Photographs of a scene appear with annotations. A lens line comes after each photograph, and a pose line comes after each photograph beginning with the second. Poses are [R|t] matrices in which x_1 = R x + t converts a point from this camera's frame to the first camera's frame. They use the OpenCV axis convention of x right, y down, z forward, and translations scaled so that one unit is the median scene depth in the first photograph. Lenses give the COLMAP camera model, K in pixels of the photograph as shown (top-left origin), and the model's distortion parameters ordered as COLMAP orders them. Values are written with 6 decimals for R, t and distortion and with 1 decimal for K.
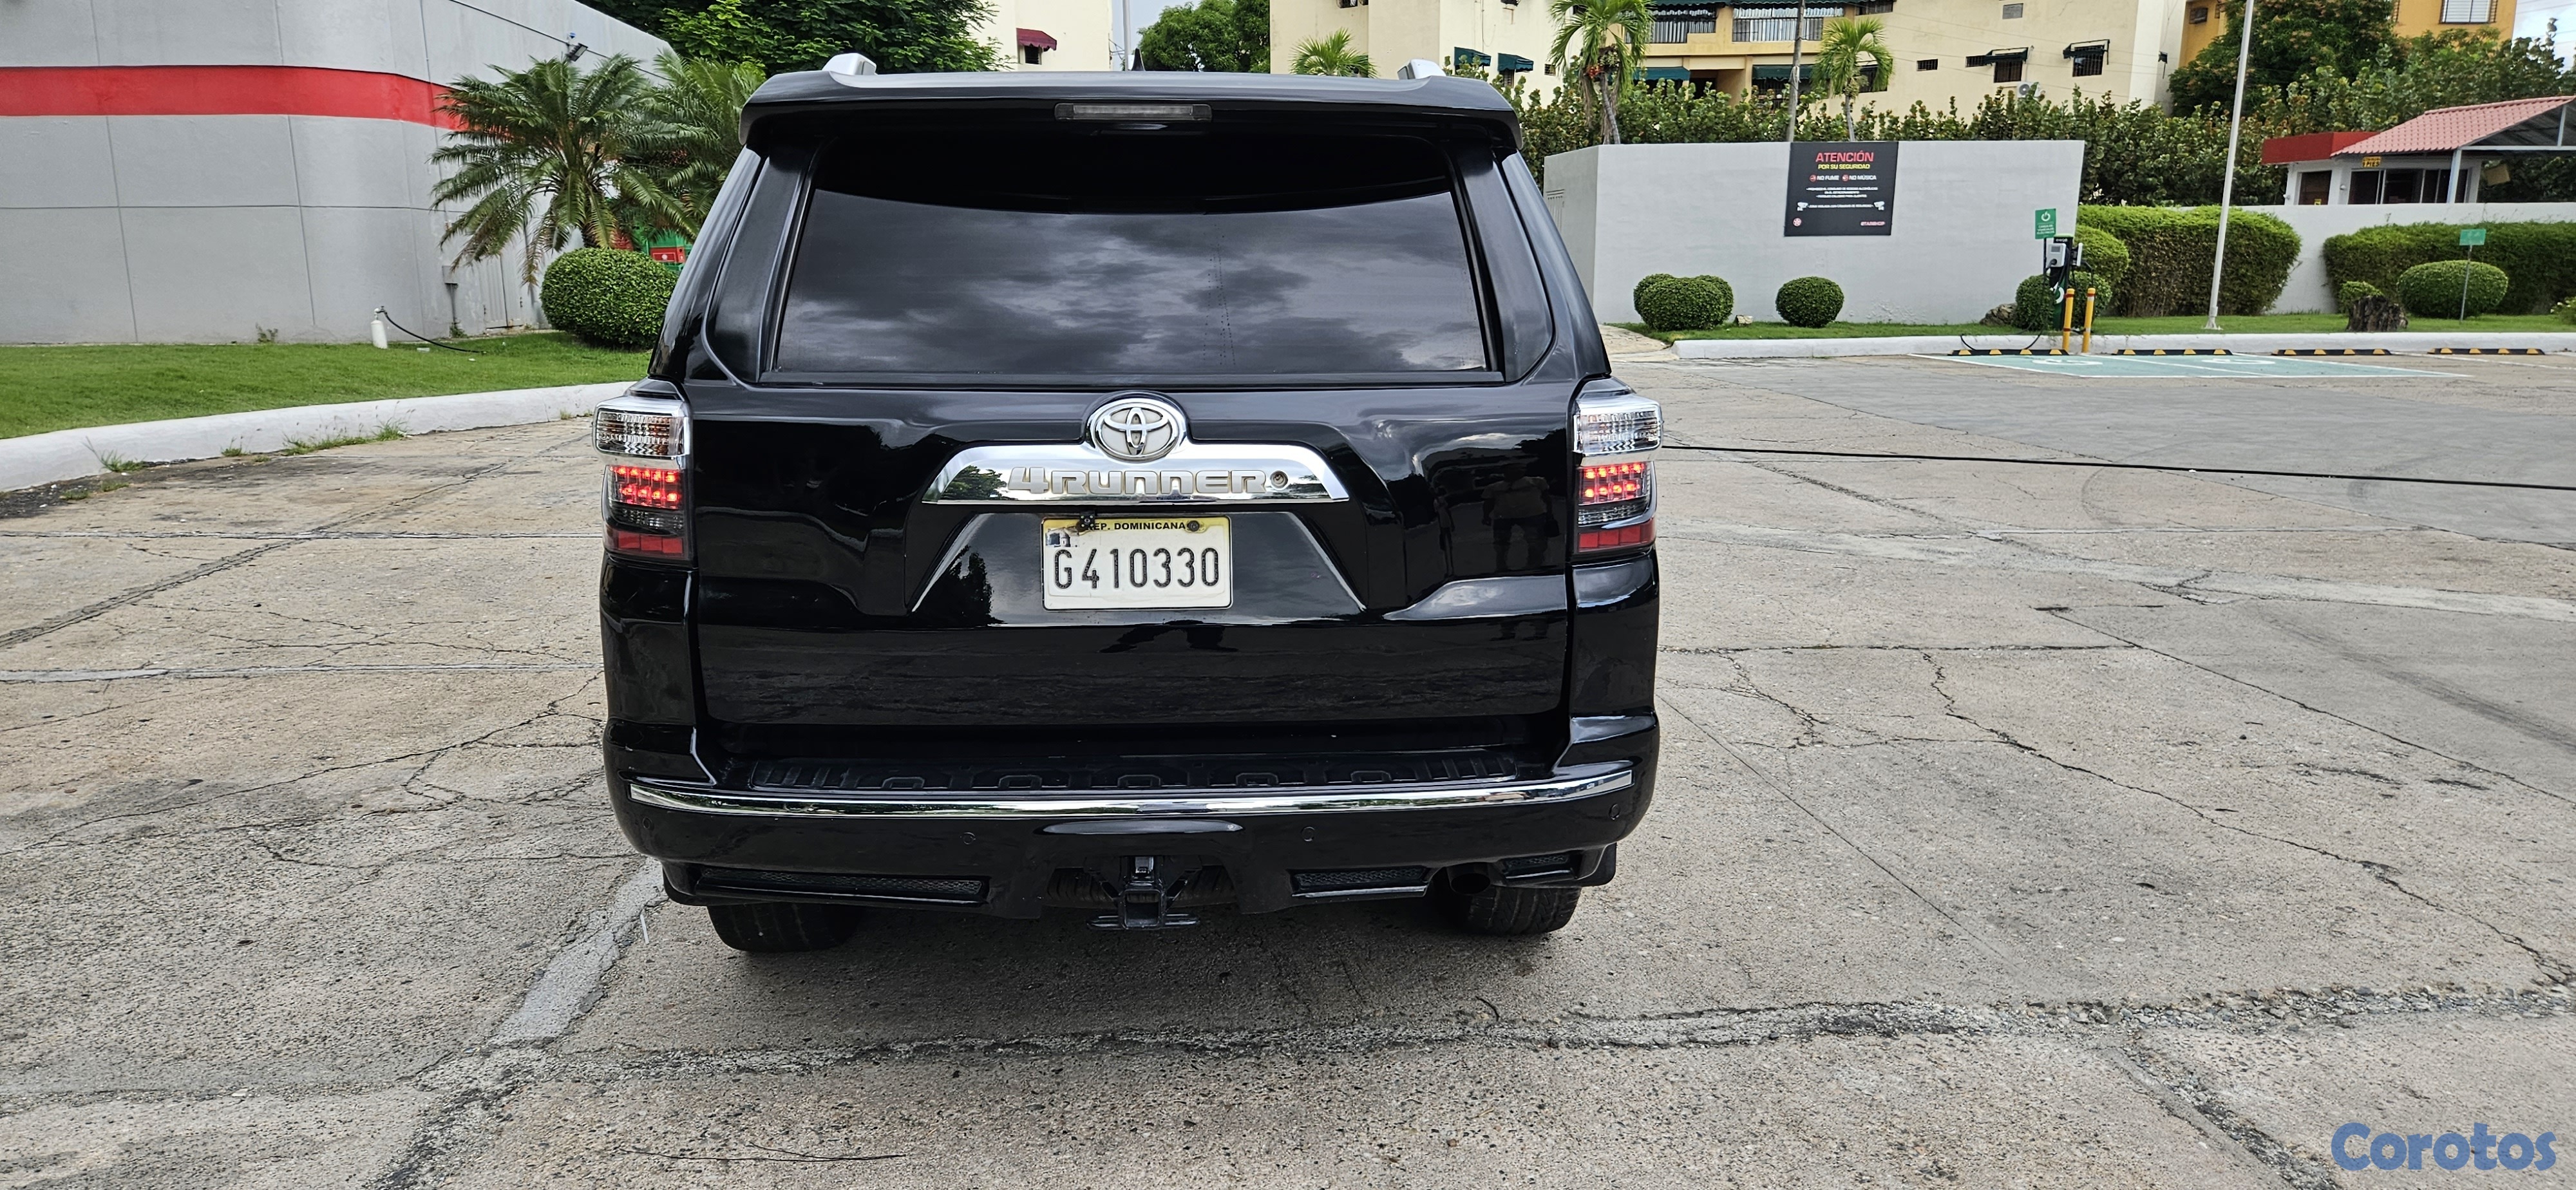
lens RADIAL K [[1722.1, 0, 1248.2], [0, 1722.1, 601.6], [0, 0, 1]] dist [0.071016, -0.060384]
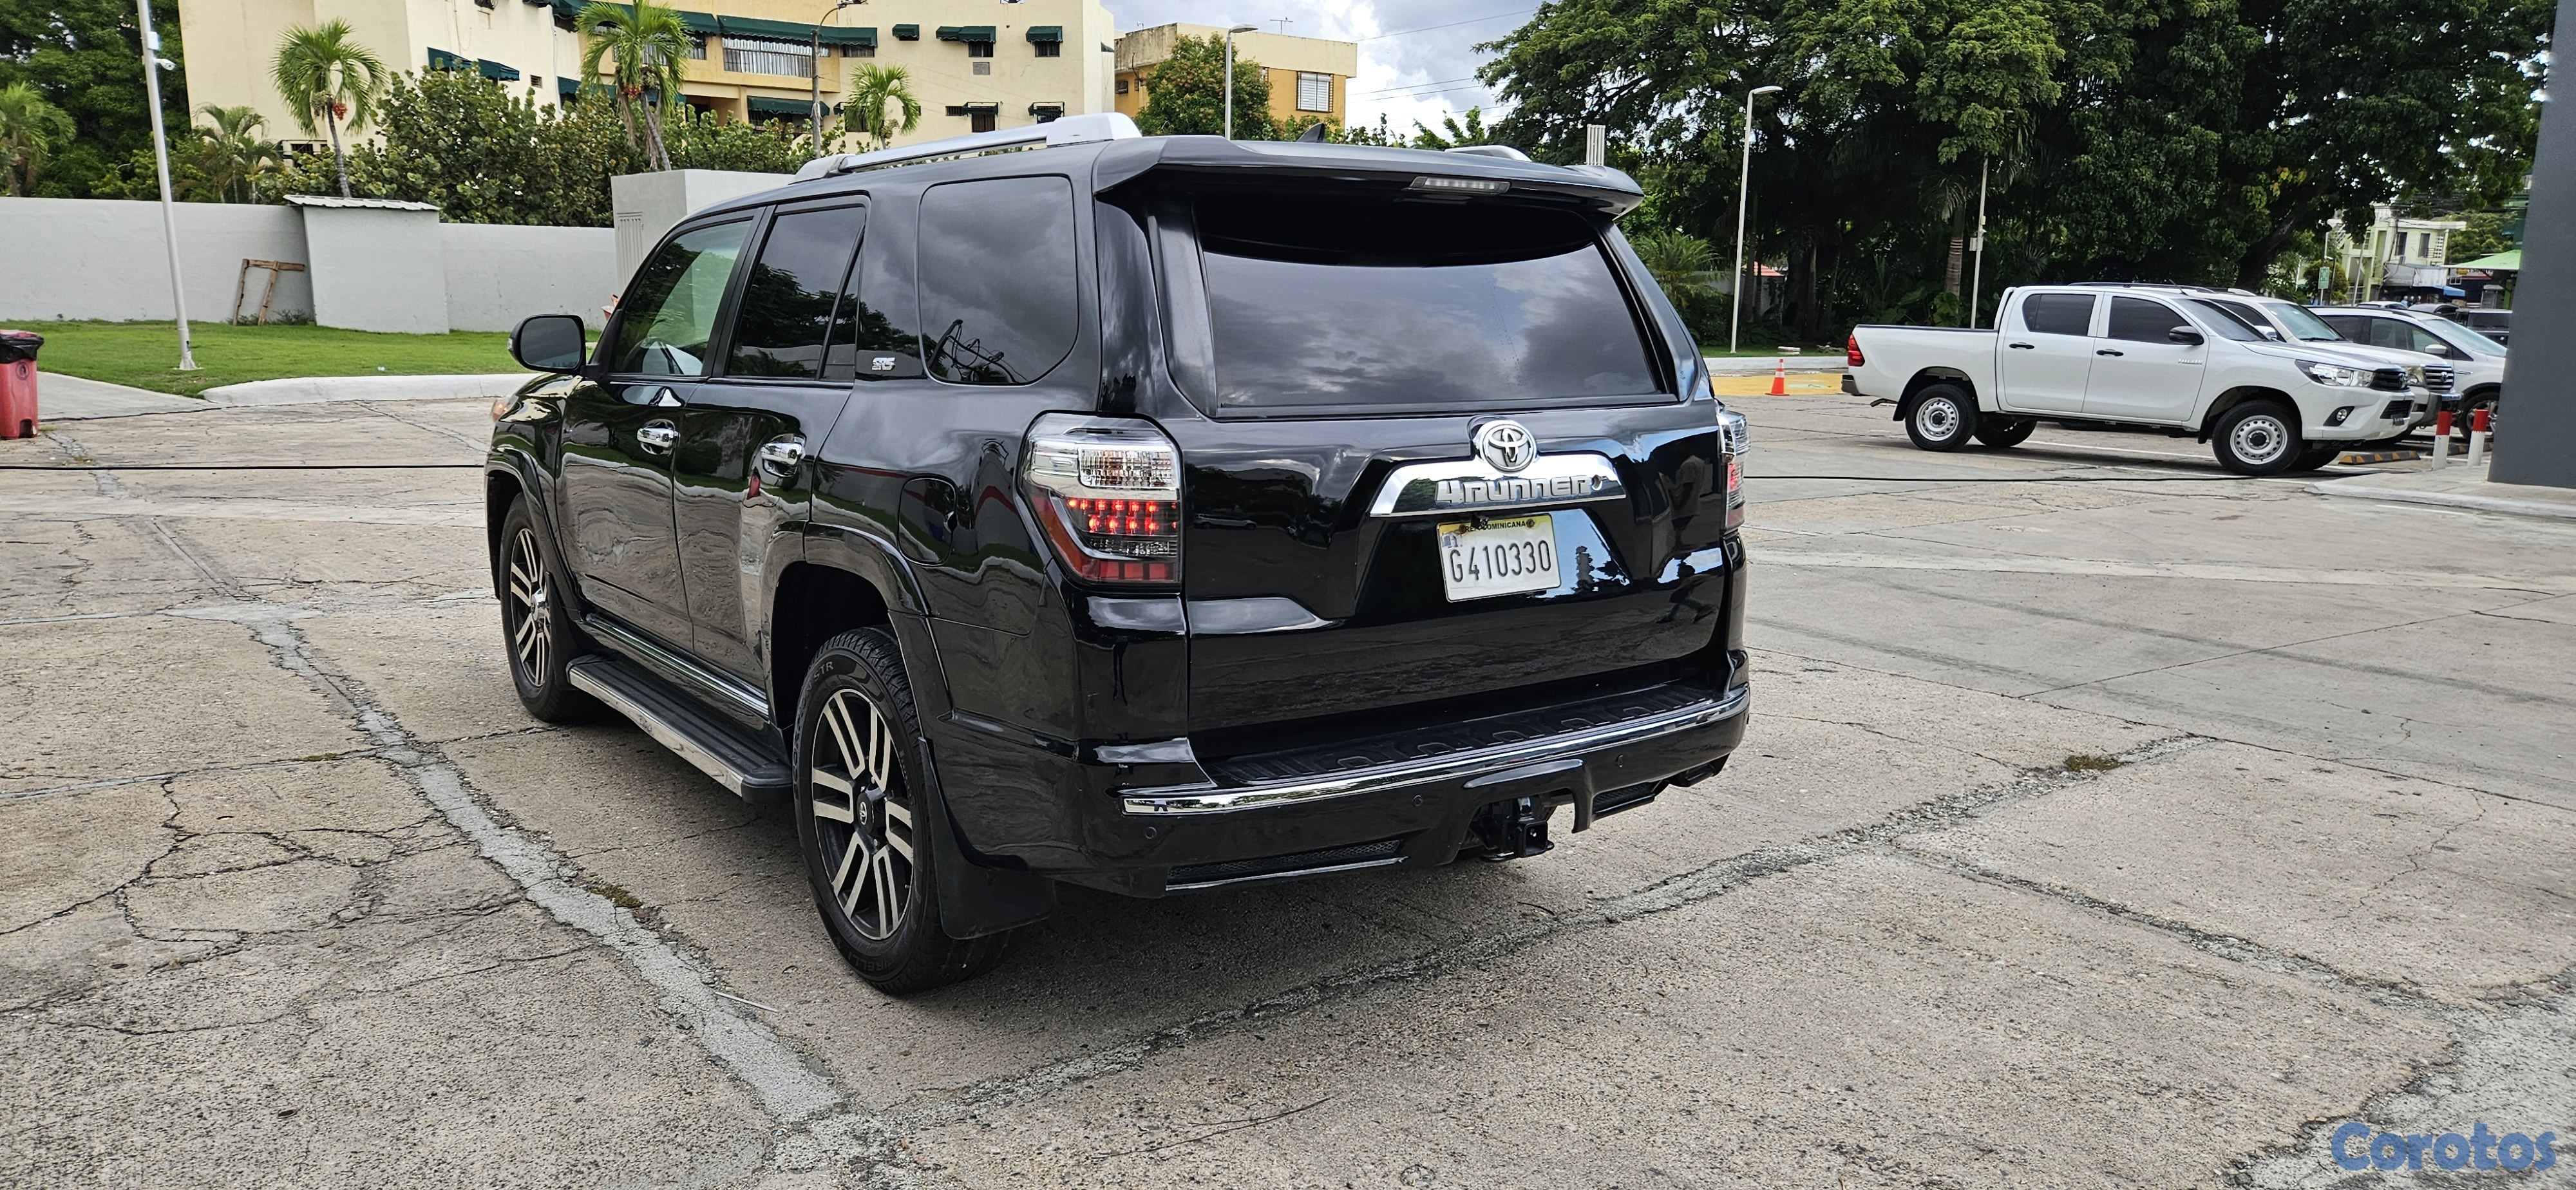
lens RADIAL K [[1722.1, 0, 1248.2], [0, 1722.1, 601.6], [0, 0, 1]] dist [0.071016, -0.060384]
pose [[0.839783, -0.081222, 0.536812, -0.640869], [0.089230, 0.995949, 0.011100, -0.014989], [-0.535539, 0.038578, 0.843629, 0.053631]]
